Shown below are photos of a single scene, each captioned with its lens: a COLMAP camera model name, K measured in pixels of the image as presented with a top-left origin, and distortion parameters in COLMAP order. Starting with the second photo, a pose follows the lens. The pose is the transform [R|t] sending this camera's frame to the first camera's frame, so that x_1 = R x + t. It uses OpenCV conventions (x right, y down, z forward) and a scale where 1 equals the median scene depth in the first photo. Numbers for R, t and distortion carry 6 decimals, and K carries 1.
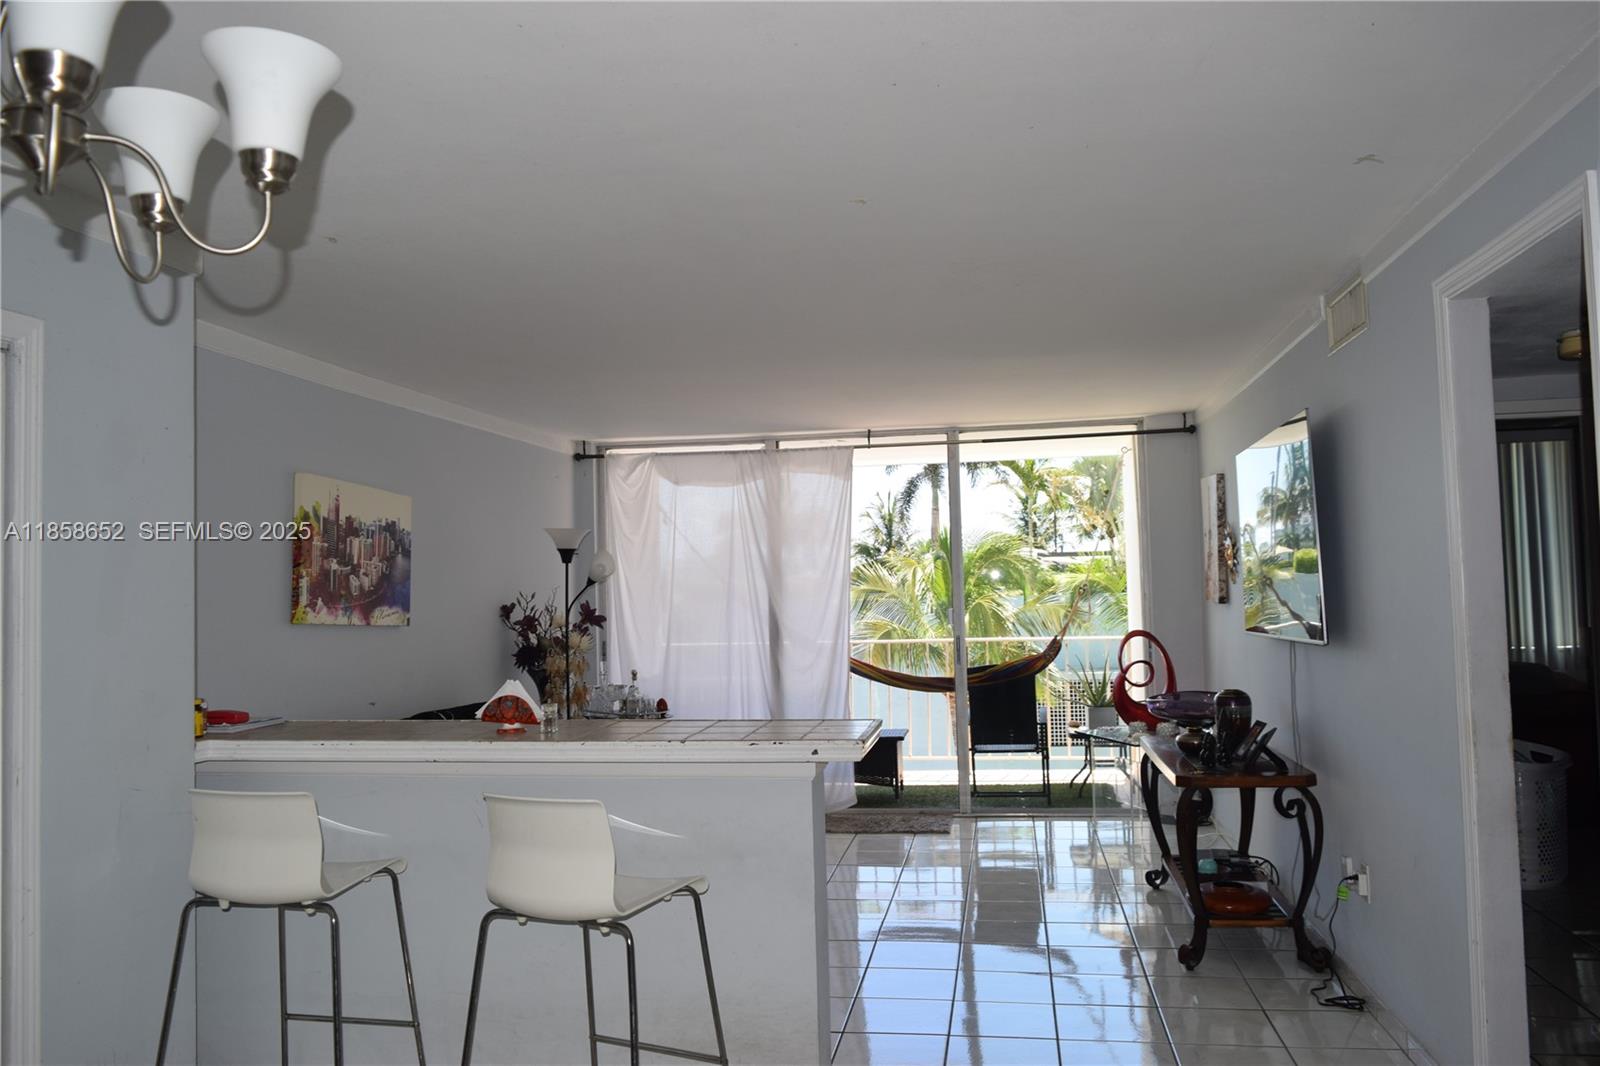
lens RADIAL K [[1224.2, 0, 797.0], [0, 1224.2, 532.8], [0, 0, 1]] dist [-0.024873, 0.018571]
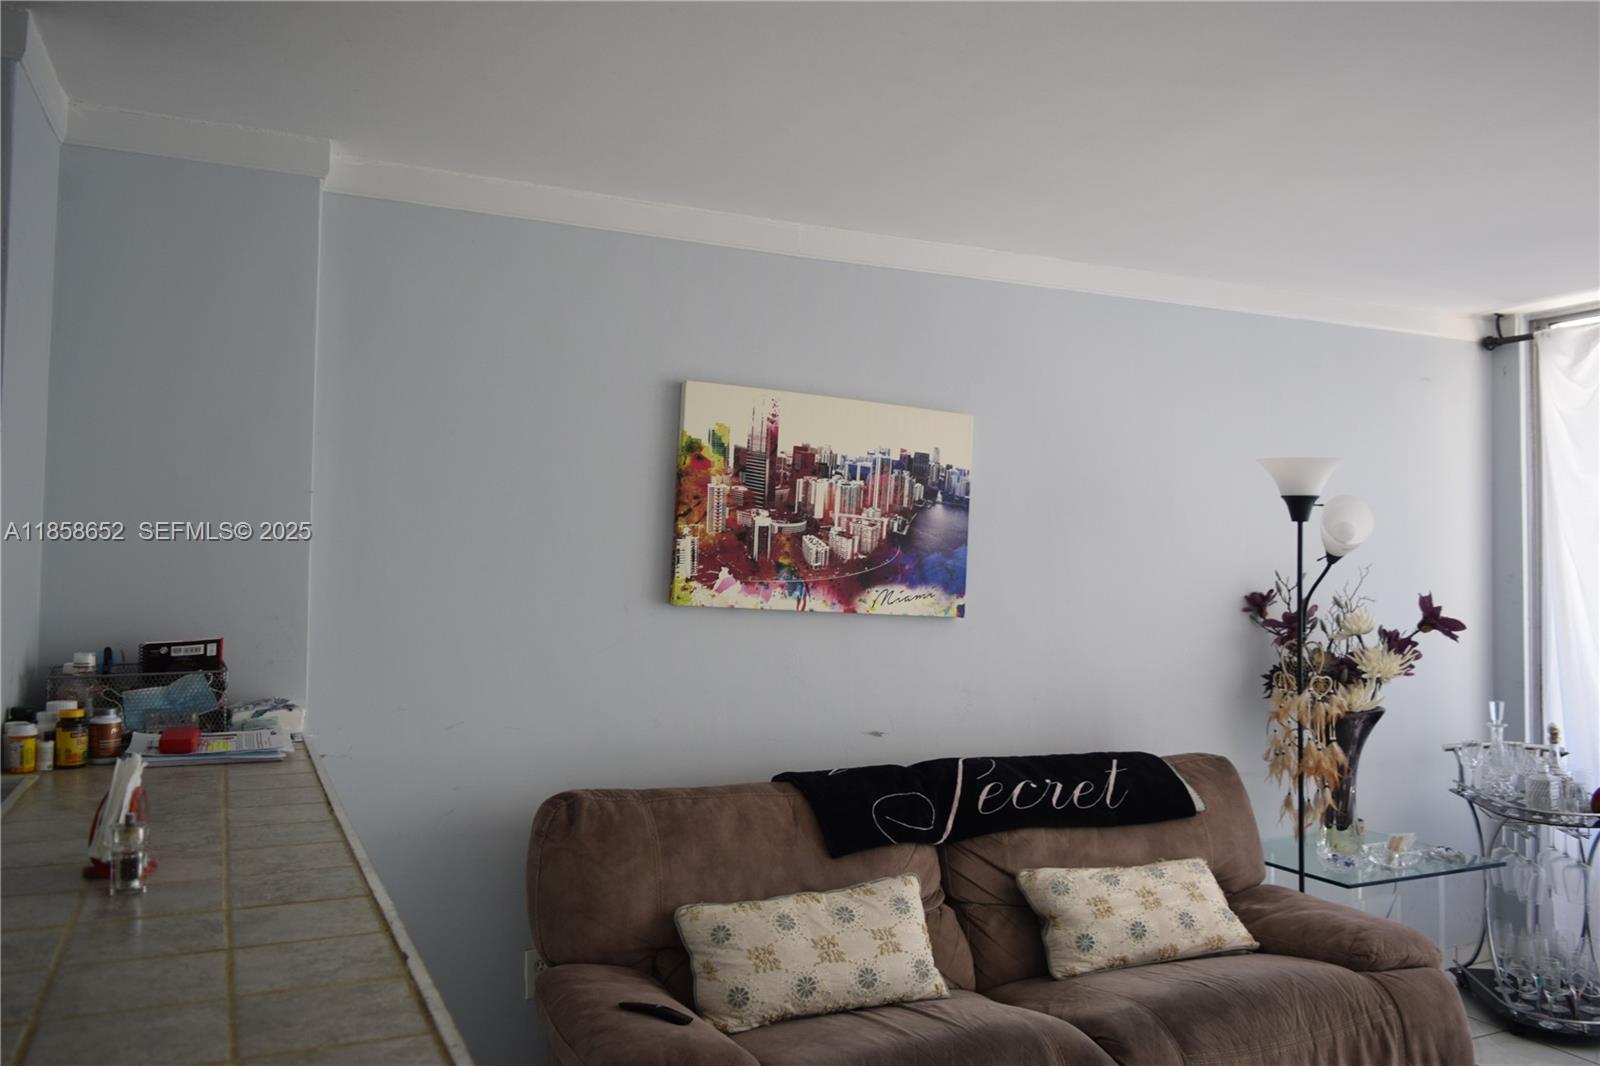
lens RADIAL K [[1224.2, 0, 799.9], [0, 1224.2, 534.2], [0, 0, 1]] dist [-0.024873, 0.018571]
pose [[0.560741, 0.005130, -0.827975, 0.135652], [0.013337, 0.999795, 0.015227, 0.018221], [0.827884, -0.019581, 0.560558, 0.476748]]
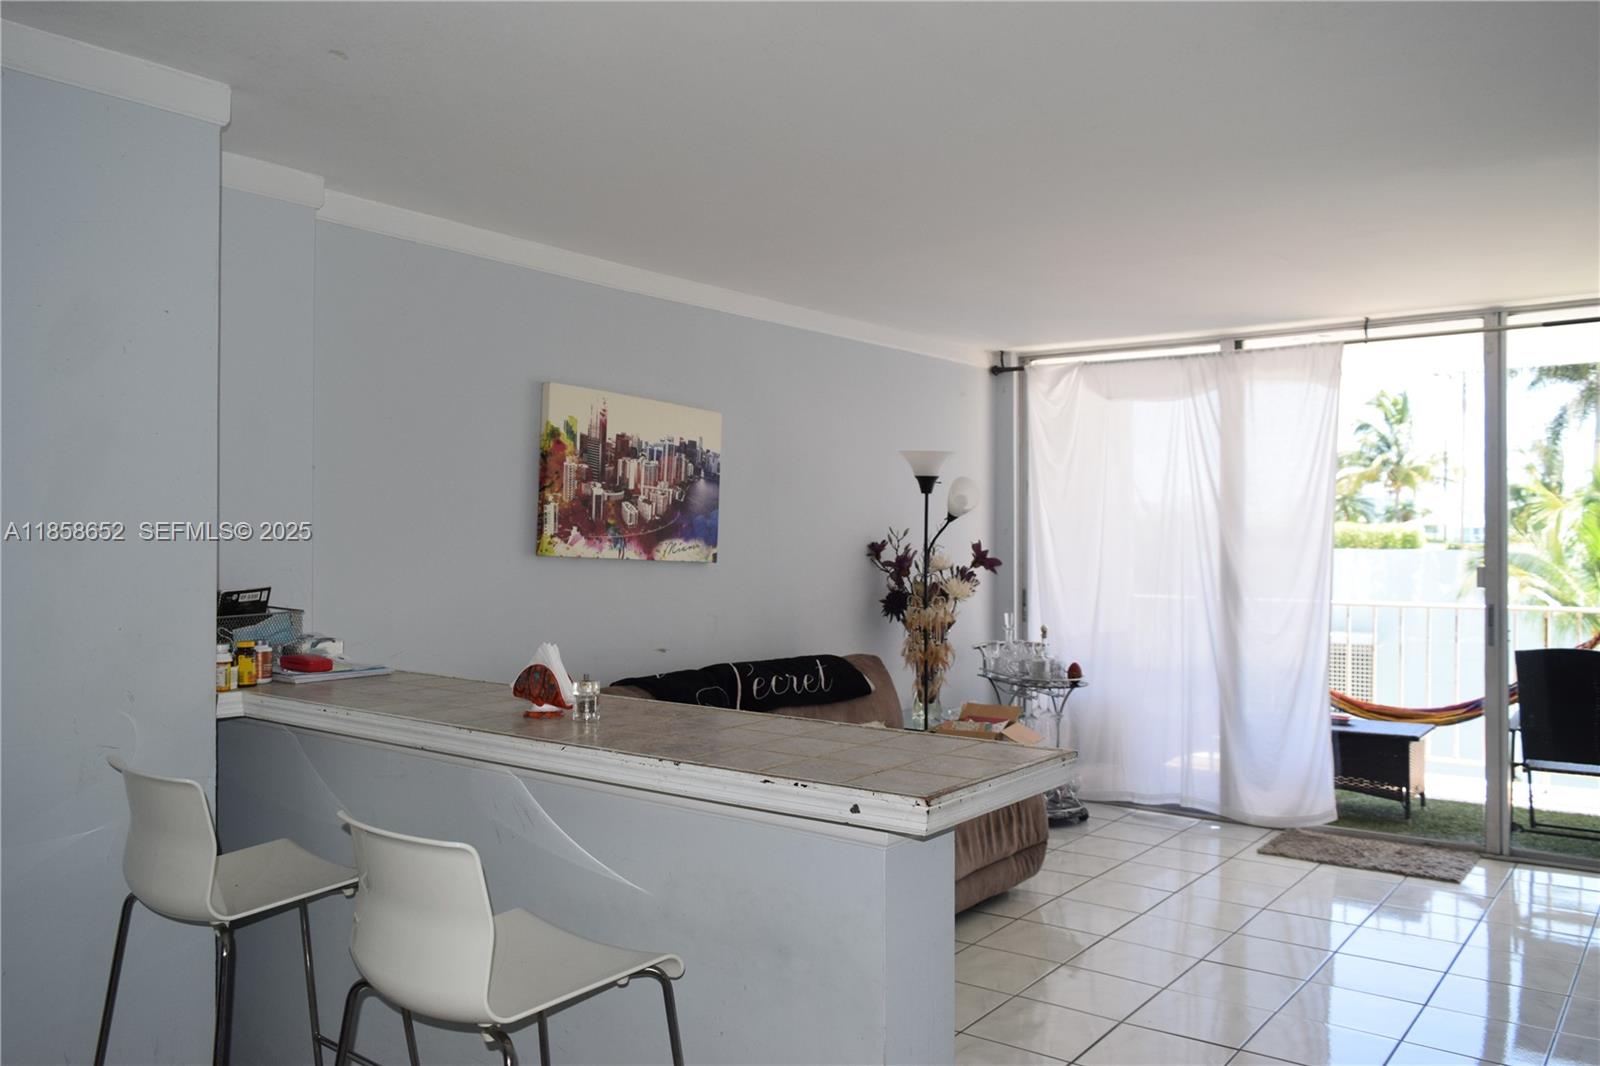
lens RADIAL K [[1224.2, 0, 799.8], [0, 1224.2, 530.1], [0, 0, 1]] dist [-0.024873, 0.018571]
pose [[0.884312, 0.024820, -0.466237, 0.115674], [-0.002515, 0.998825, 0.048403, 0.009261], [0.466890, -0.041631, 0.883335, 0.218384]]
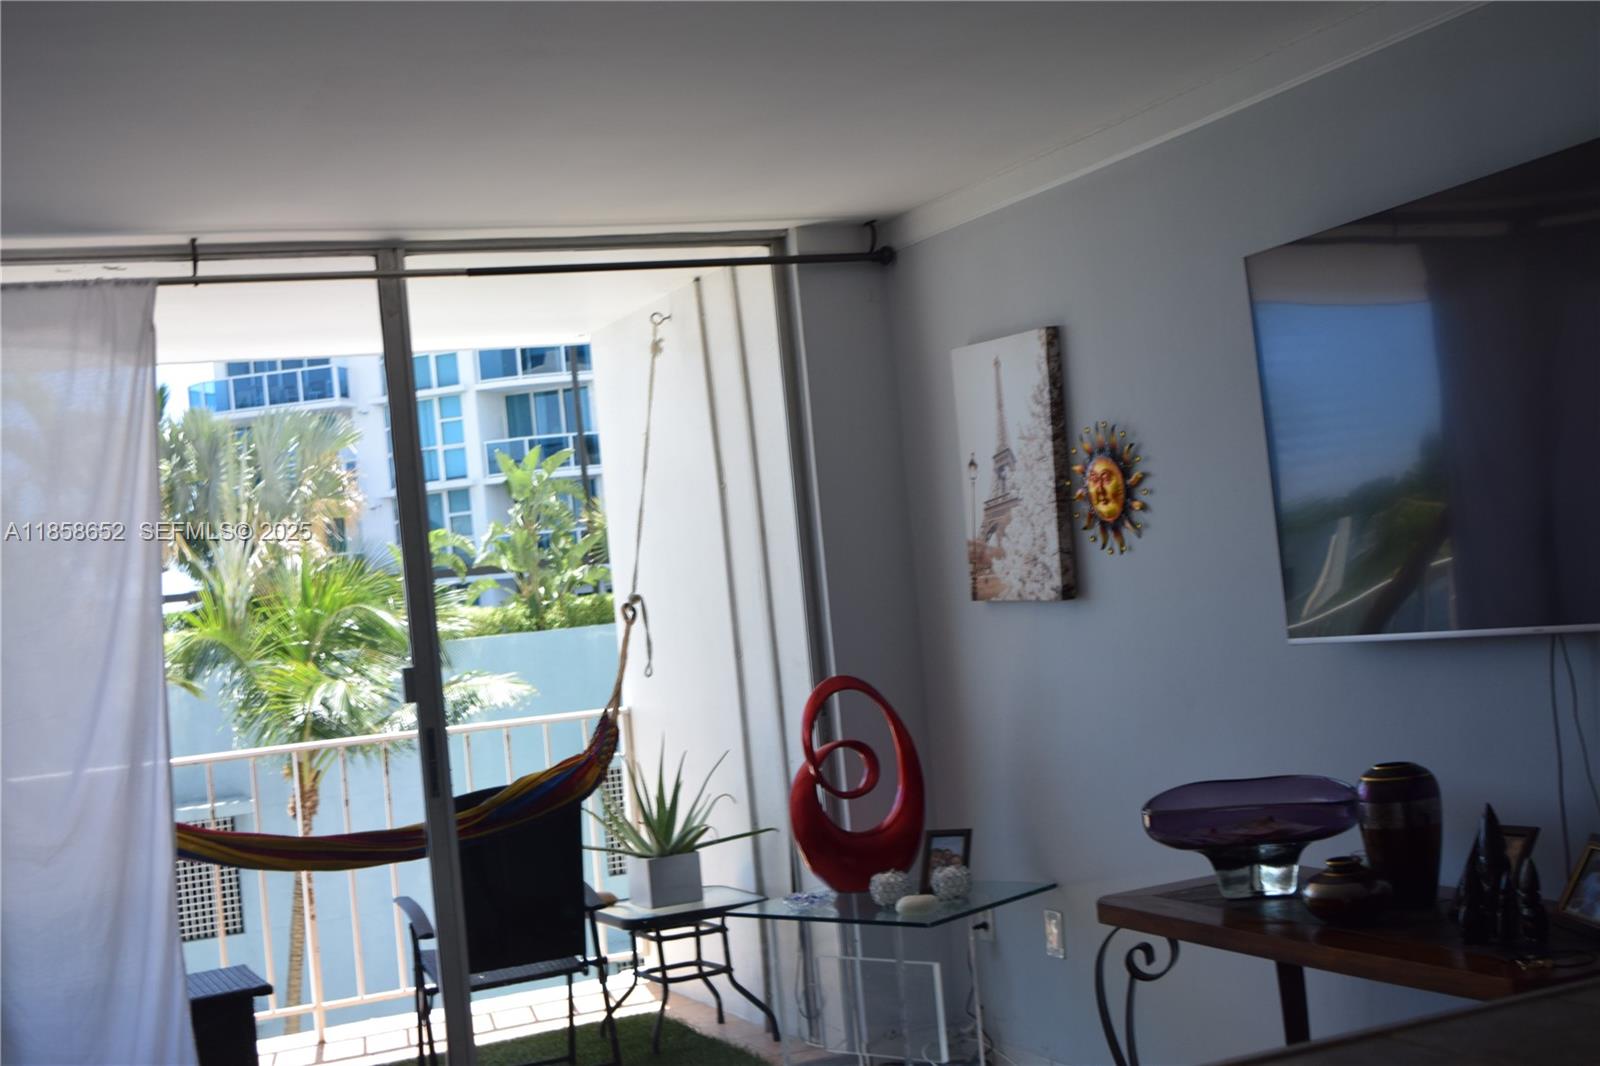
lens RADIAL K [[2093.8, 0, 800.1], [0, 2093.8, 529.6], [0, 0, 1]] dist [-0.010279, 0.000000]
pose [[0.845083, -0.040037, 0.533134, -0.165865], [0.046242, 0.998929, 0.001718, 0.023204], [-0.532632, 0.023202, 0.846029, 0.344140]]
